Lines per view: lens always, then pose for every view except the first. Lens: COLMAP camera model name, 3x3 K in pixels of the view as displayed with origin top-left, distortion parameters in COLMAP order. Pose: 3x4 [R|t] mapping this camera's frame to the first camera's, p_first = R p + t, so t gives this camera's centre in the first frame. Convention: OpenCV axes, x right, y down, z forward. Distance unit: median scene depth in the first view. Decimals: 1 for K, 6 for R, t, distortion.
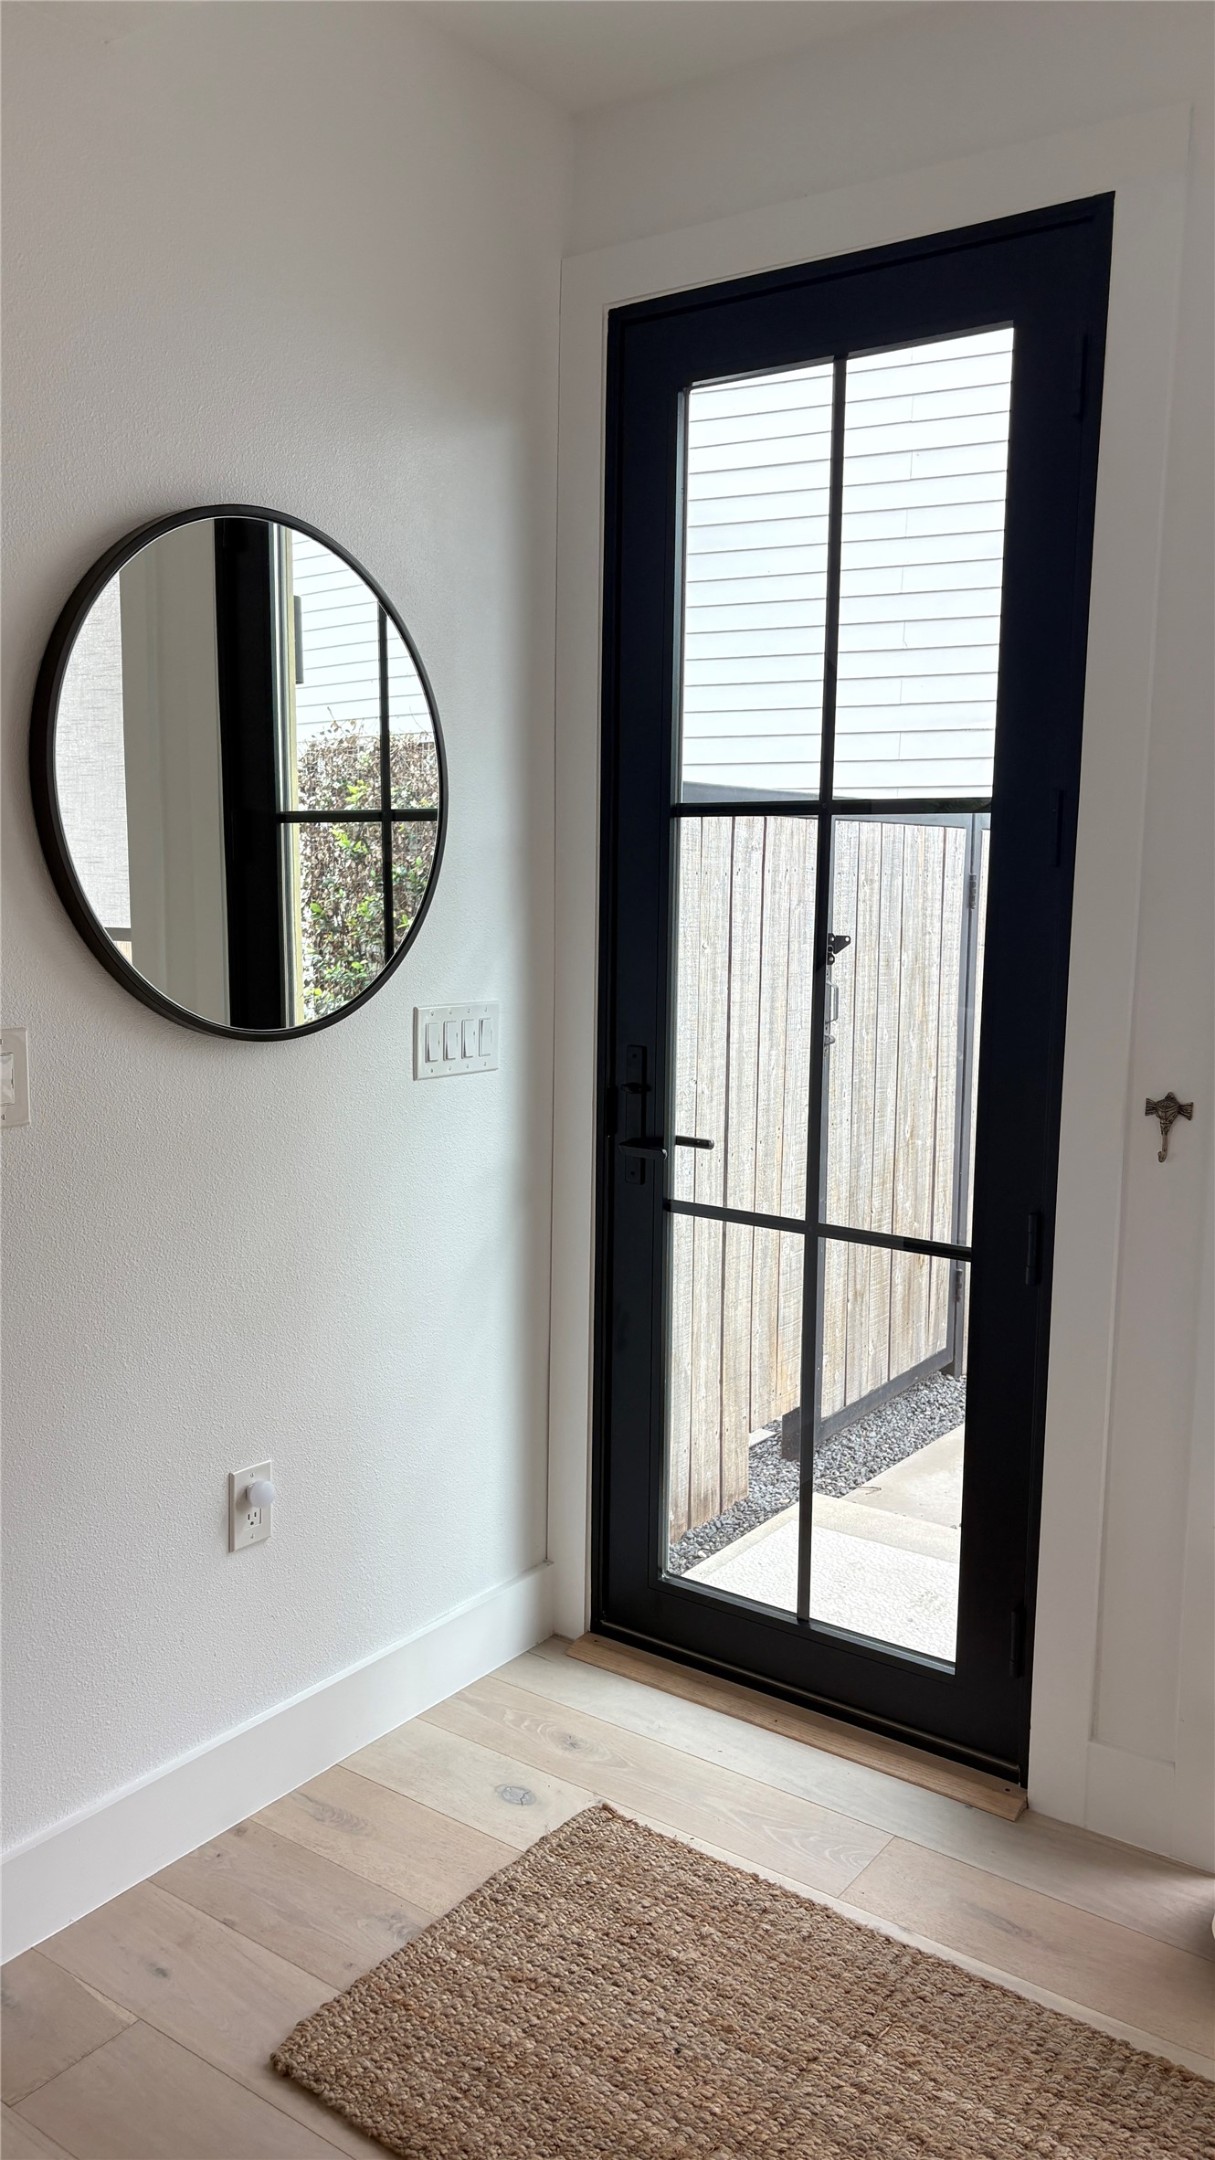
lens RADIAL K [[1629.2, 0, 603.5], [0, 1629.2, 1077.8], [0, 0, 1]] dist [0.040979, -0.028961]
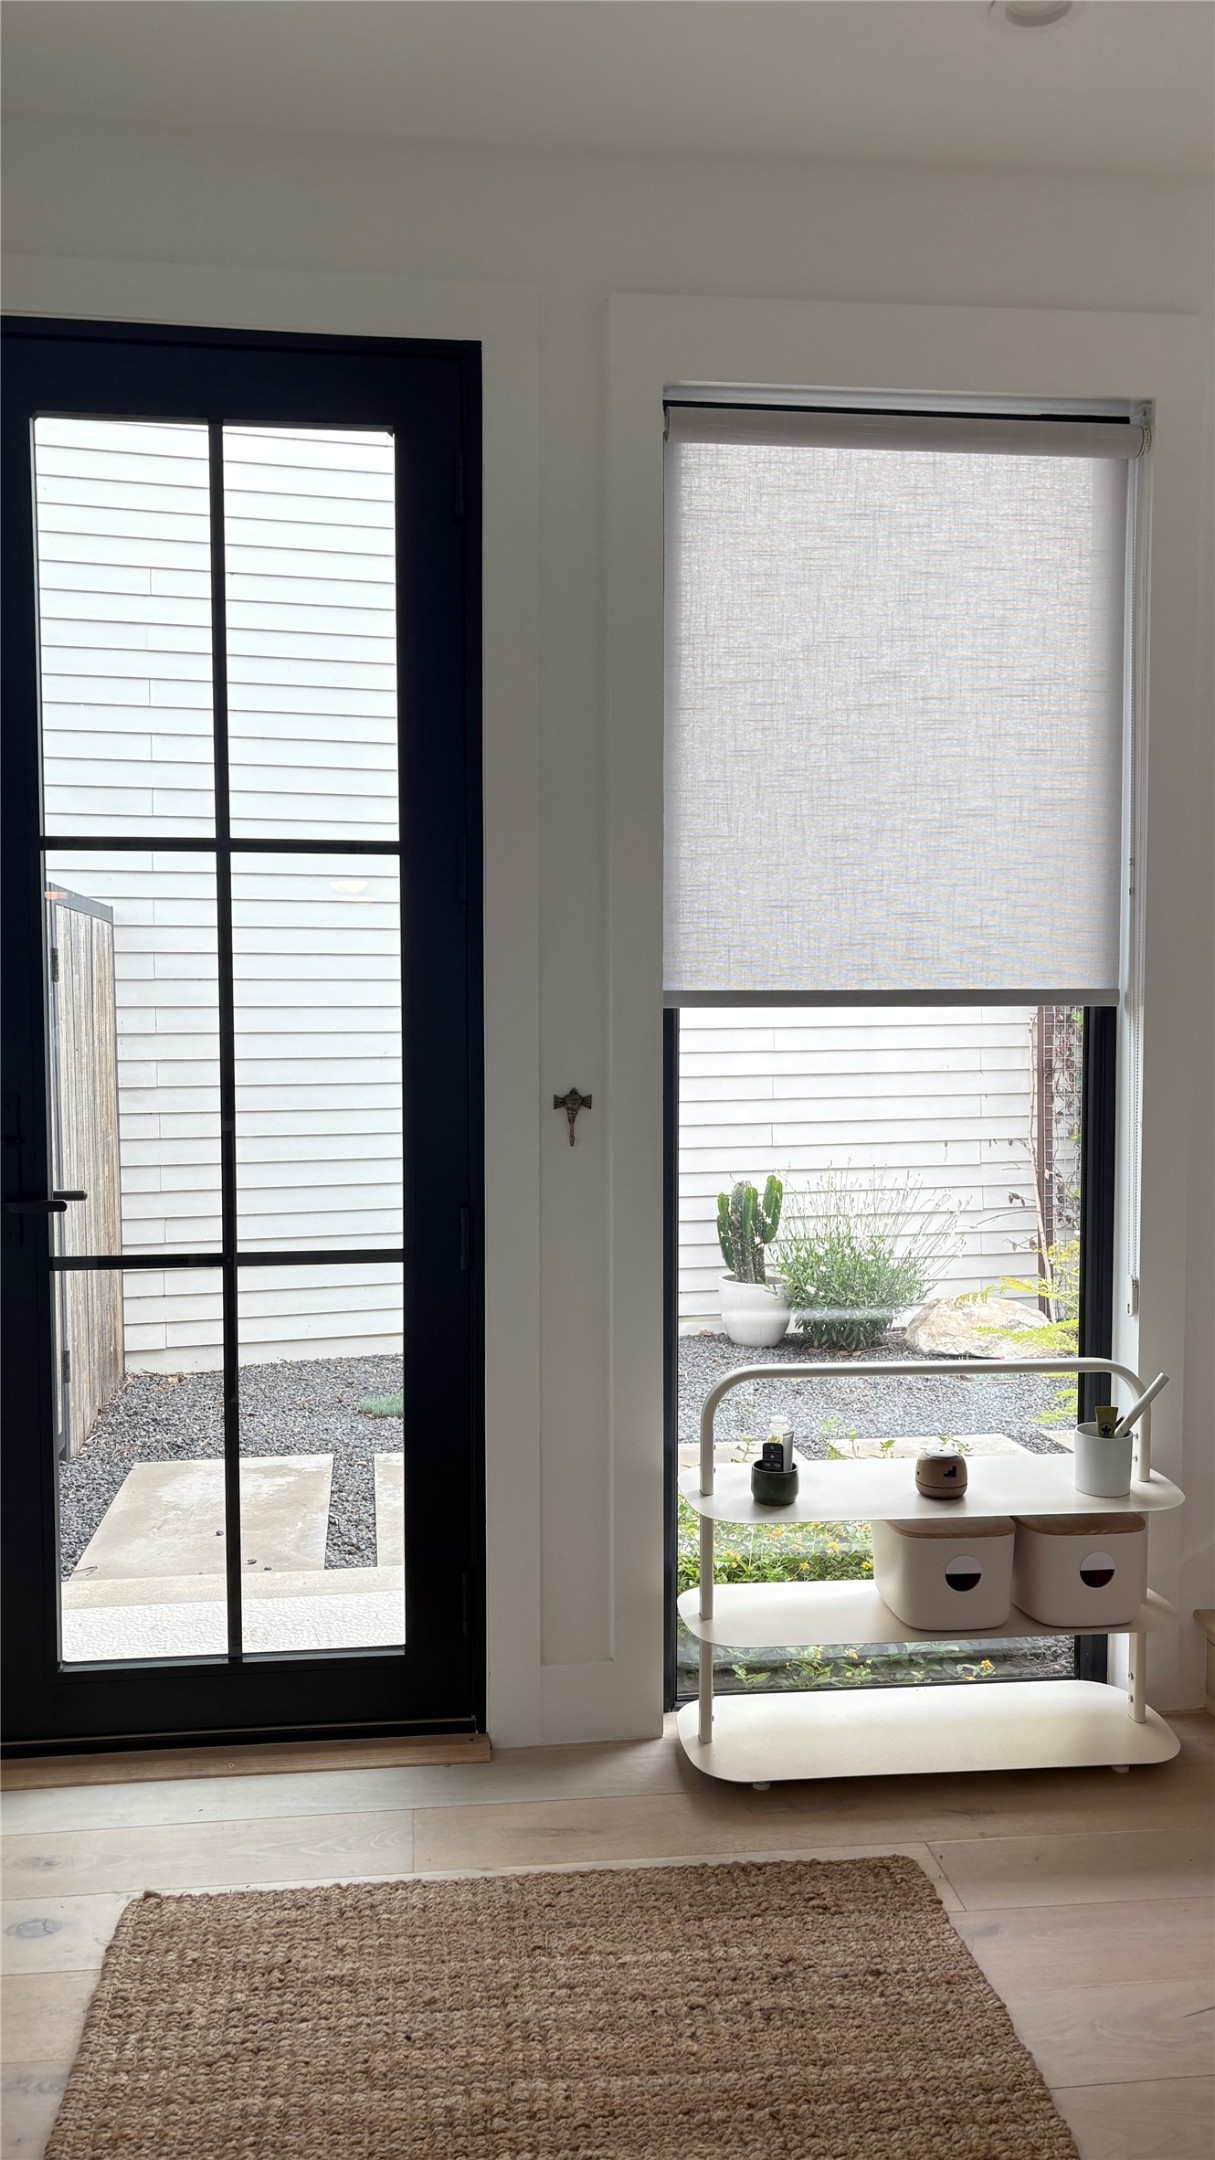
lens RADIAL K [[1629.2, 0, 603.9], [0, 1629.2, 1075.3], [0, 0, 1]] dist [0.040979, -0.028961]
pose [[0.739173, -0.053081, 0.671421, -0.437248], [0.099782, 0.994519, -0.031226, 0.039286], [-0.666083, 0.090077, 0.740418, 0.099623]]
